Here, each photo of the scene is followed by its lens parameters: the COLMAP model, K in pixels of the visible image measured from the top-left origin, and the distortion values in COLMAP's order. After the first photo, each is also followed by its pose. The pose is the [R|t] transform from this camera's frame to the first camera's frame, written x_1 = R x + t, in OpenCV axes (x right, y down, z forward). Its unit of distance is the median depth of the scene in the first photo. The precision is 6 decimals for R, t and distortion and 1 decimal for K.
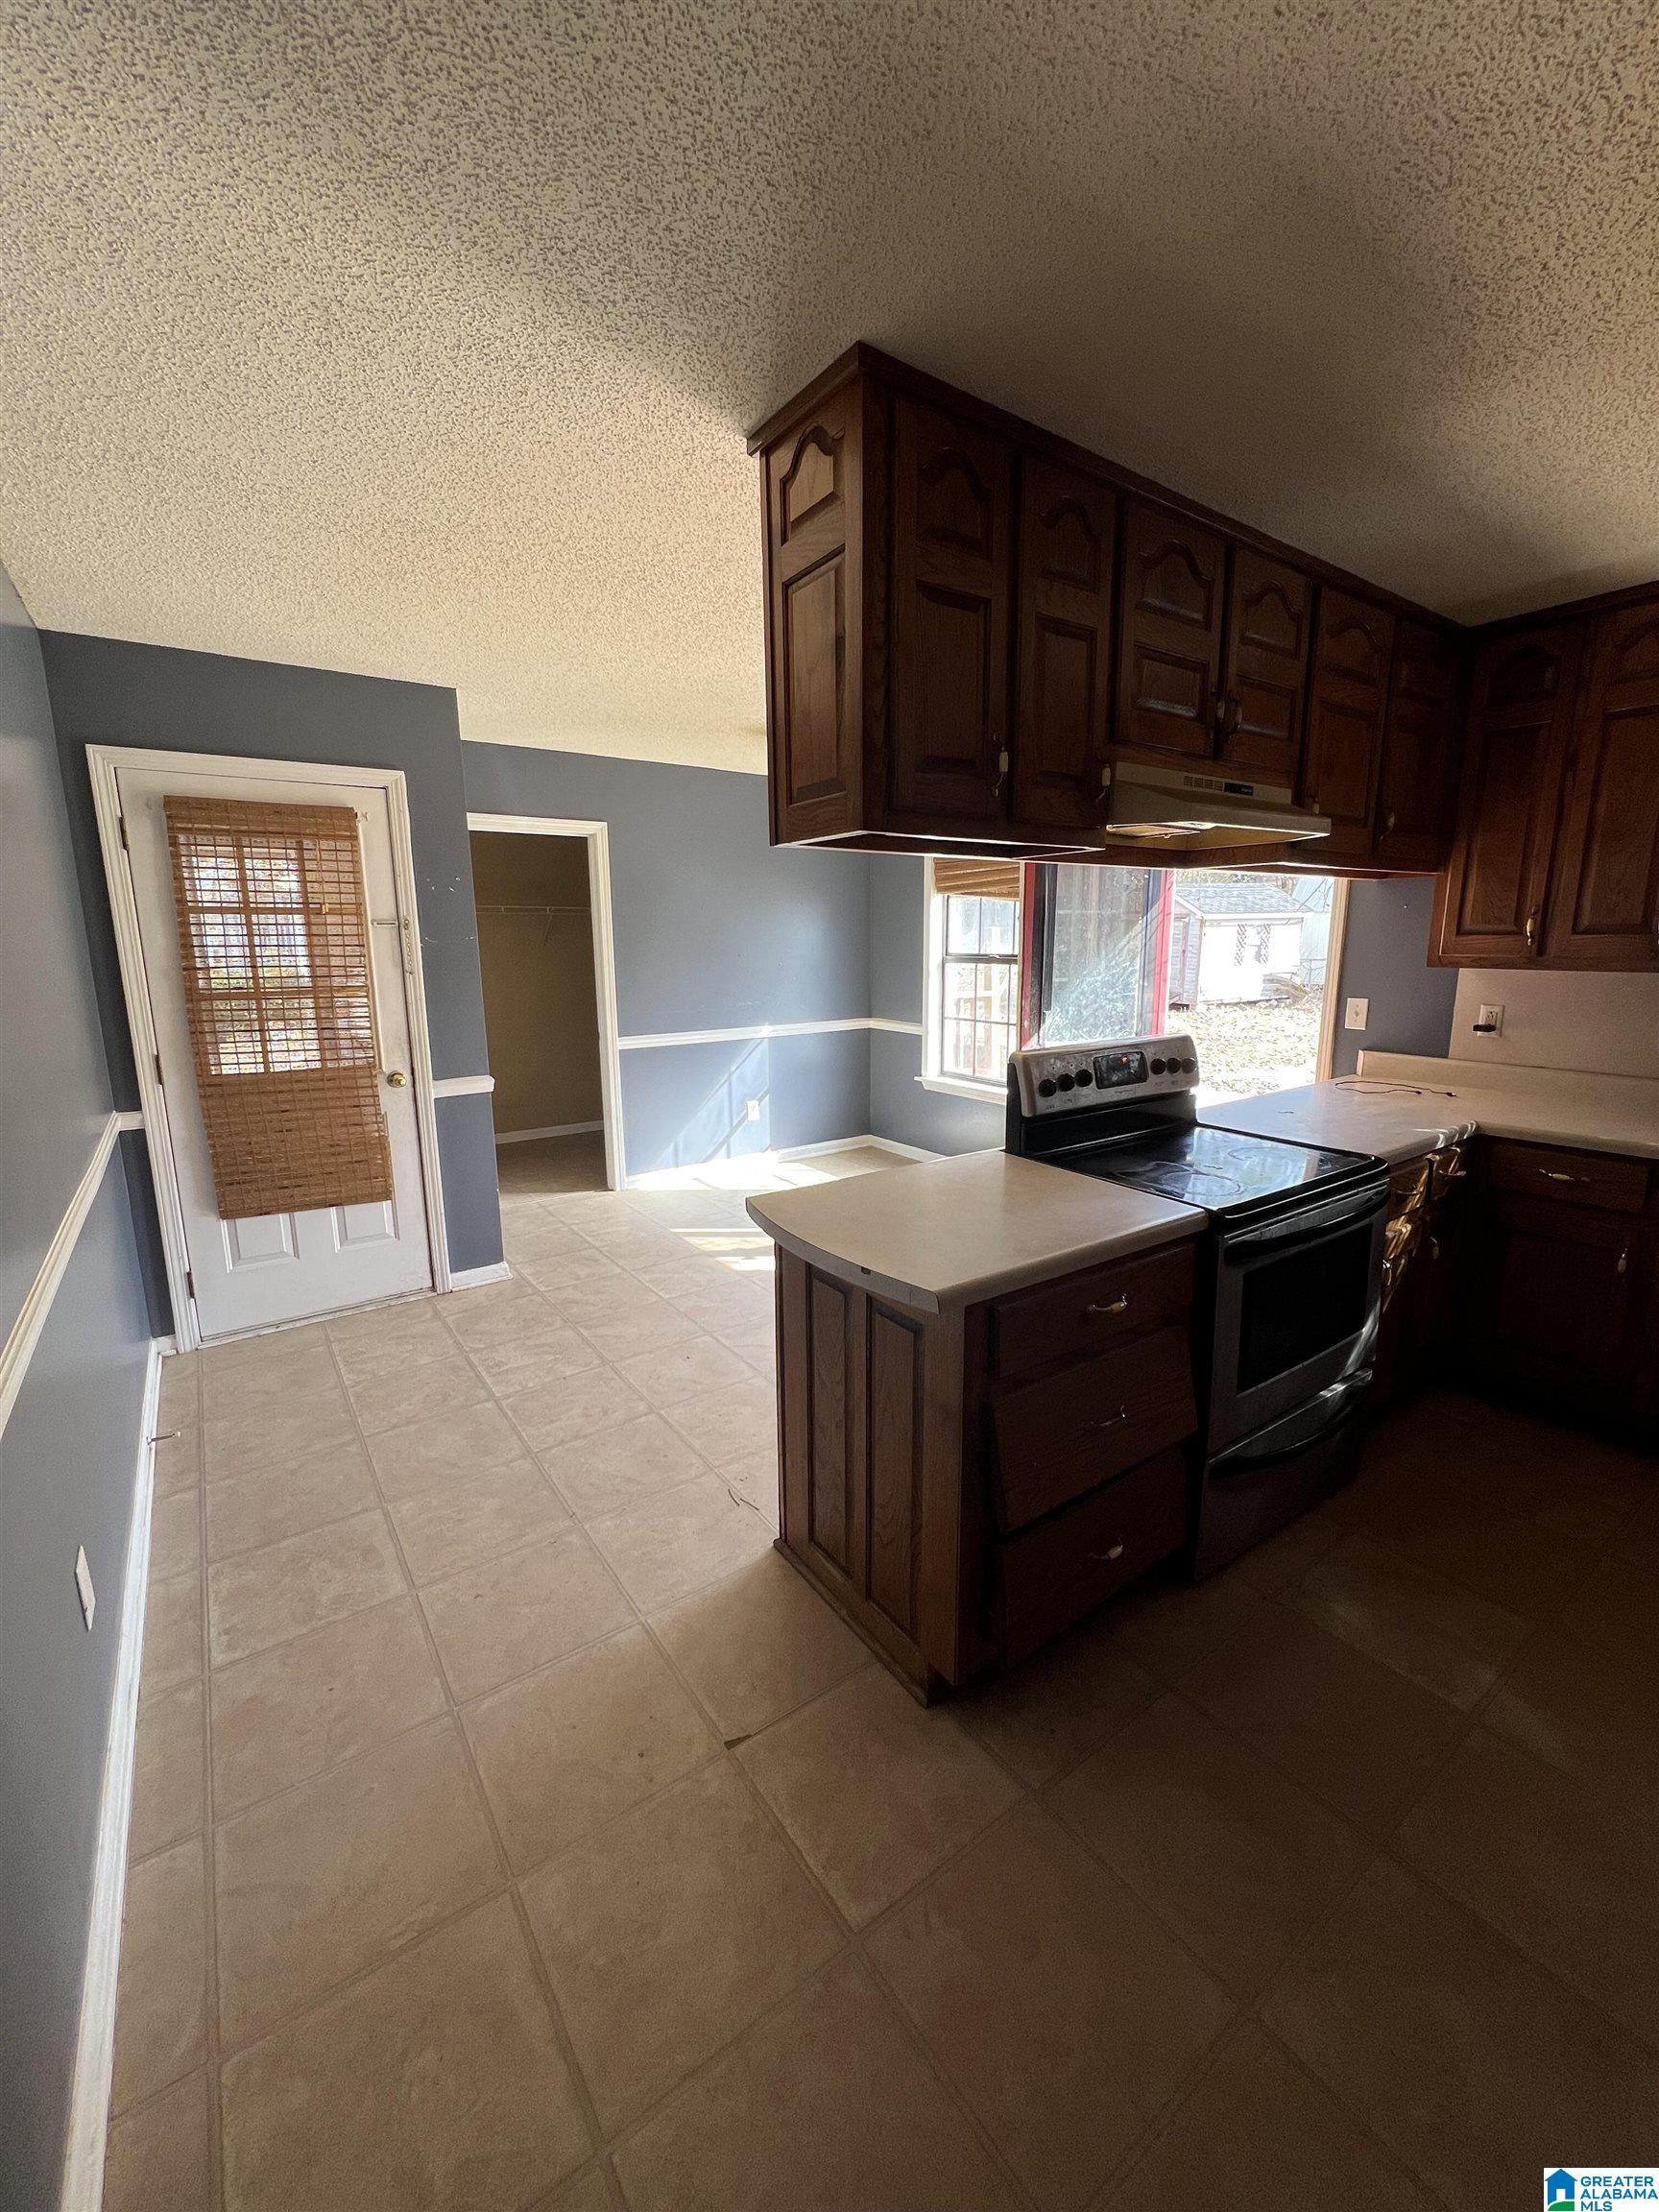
lens RADIAL K [[884.5, 0, 836.3], [0, 884.5, 1100.4], [0, 0, 1]] dist [-0.000081, -0.000173]
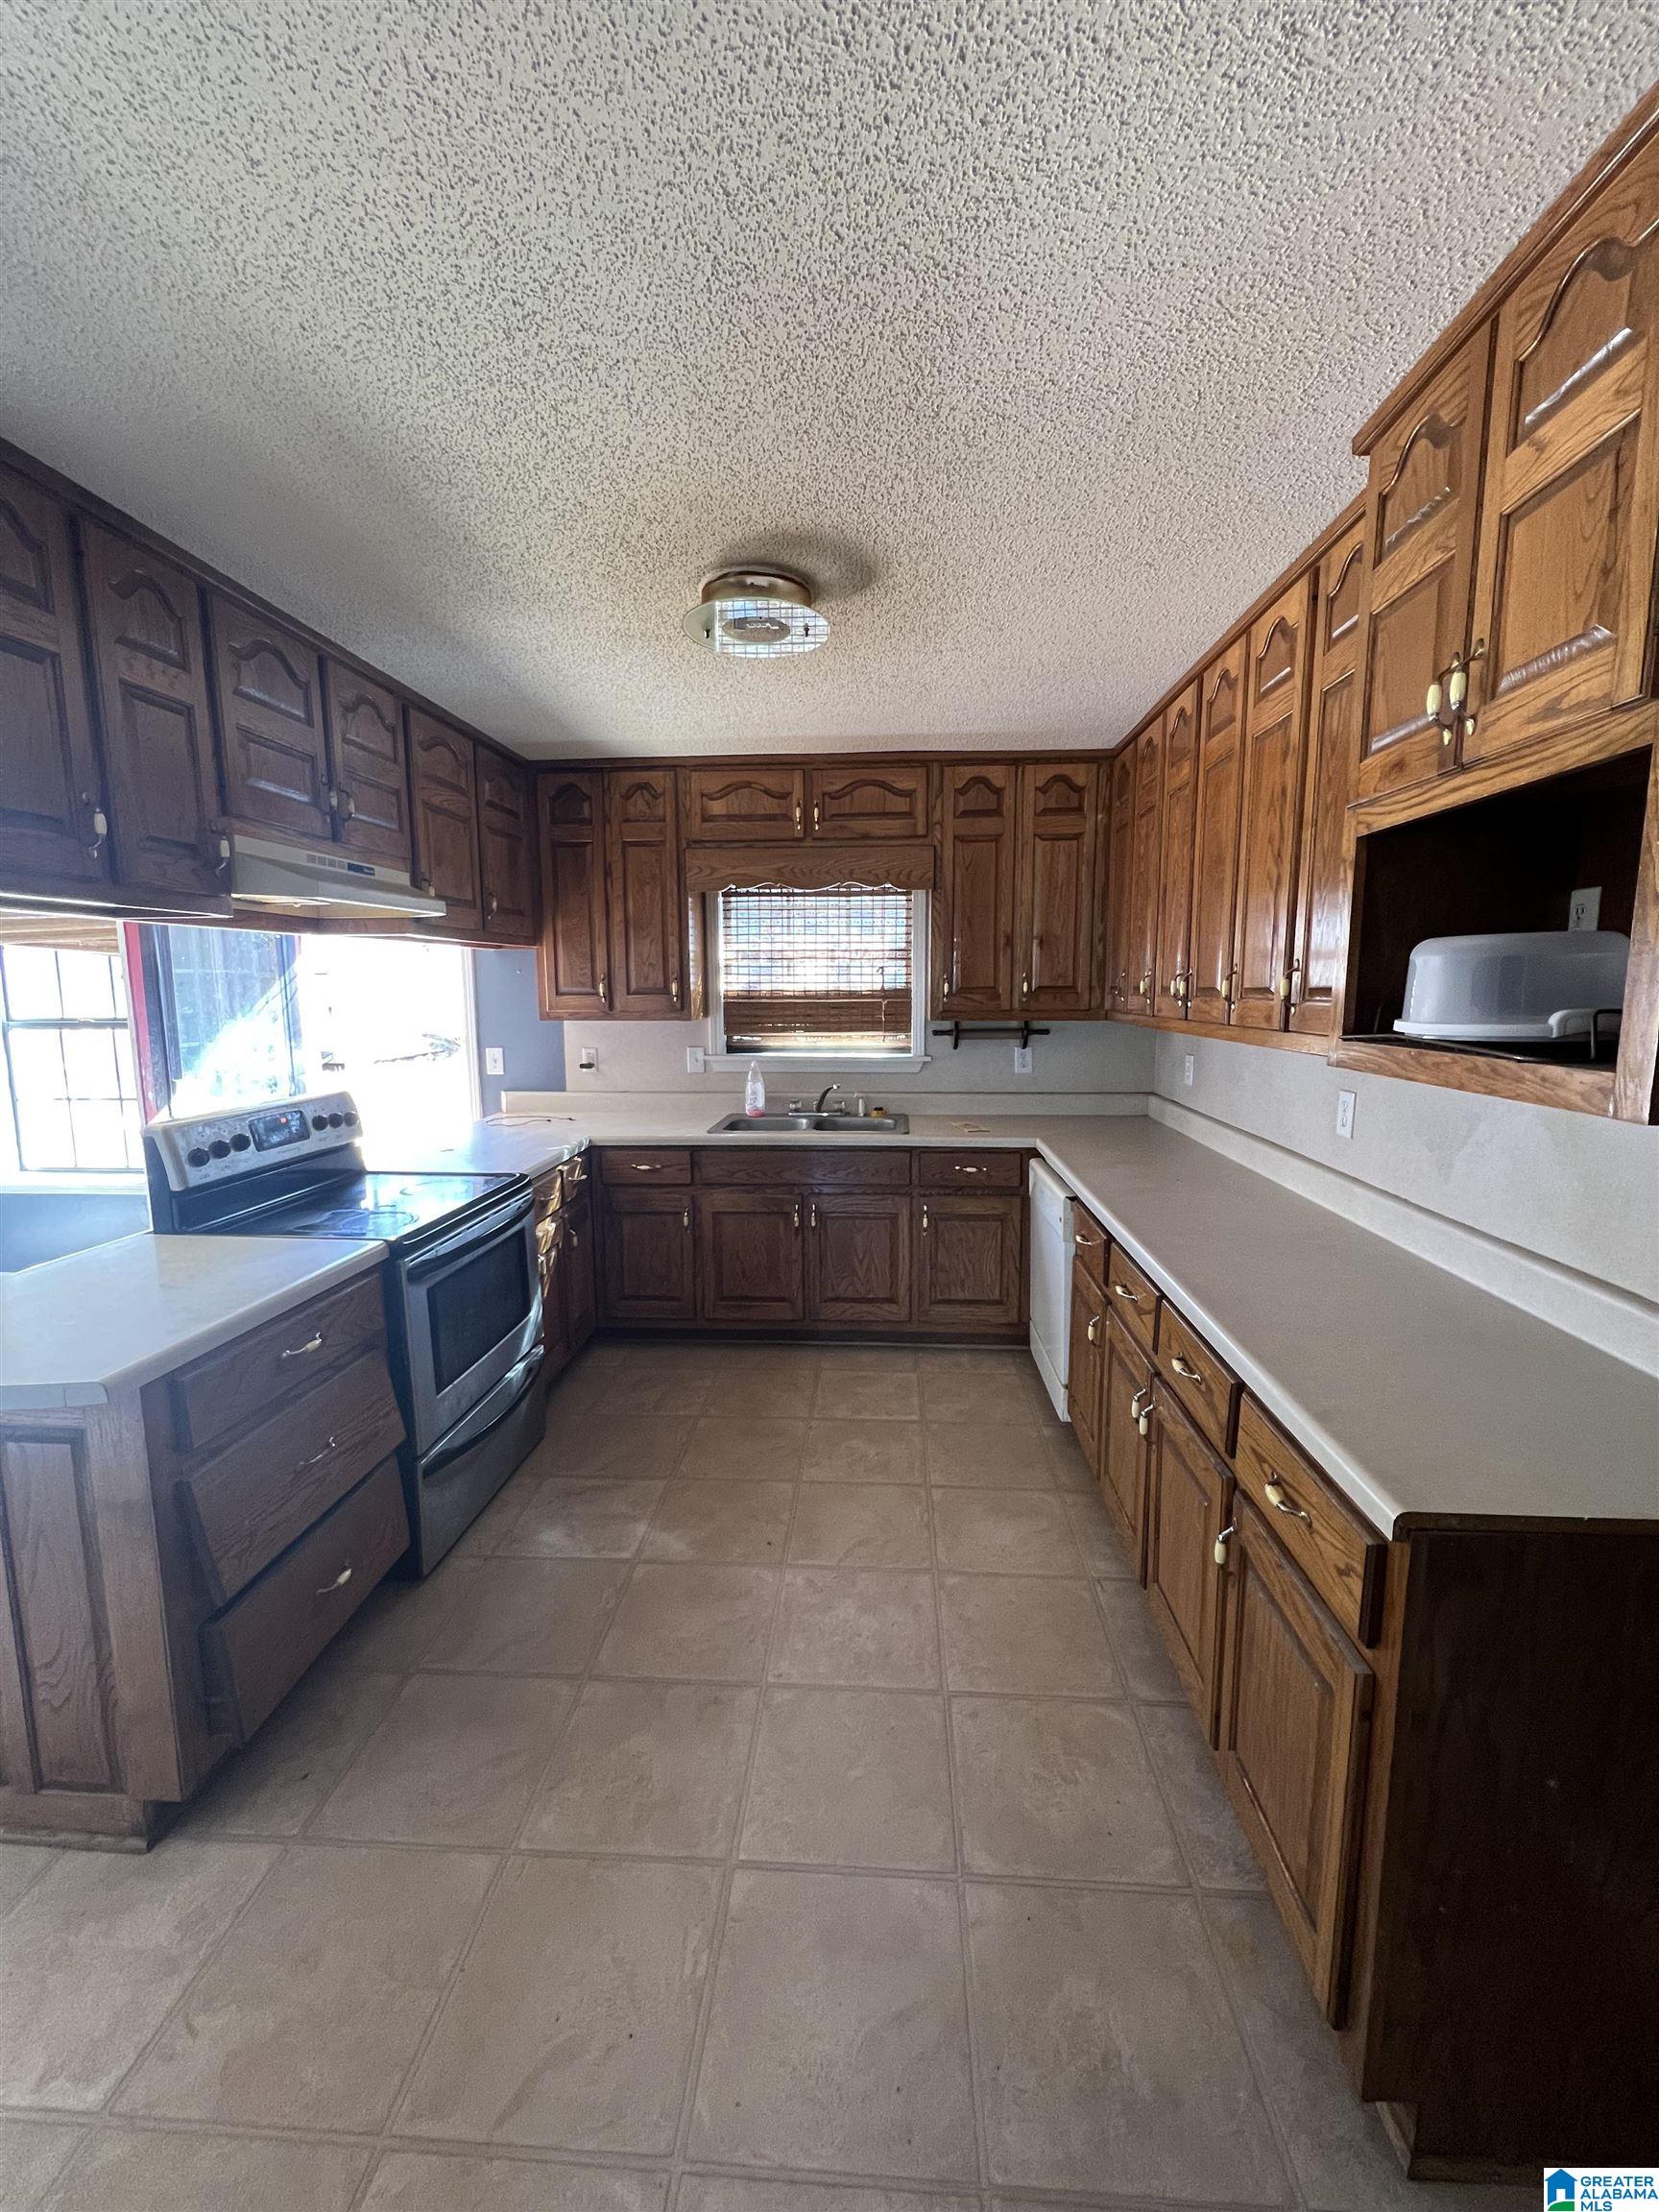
lens RADIAL K [[884.5, 0, 836.3], [0, 884.5, 1100.4], [0, 0, 1]] dist [-0.000081, -0.000173]
pose [[0.631155, -0.096534, 0.769626, -0.057837], [0.143701, 0.989601, 0.006280, 0.018546], [-0.762229, 0.106632, 0.638464, -0.148538]]
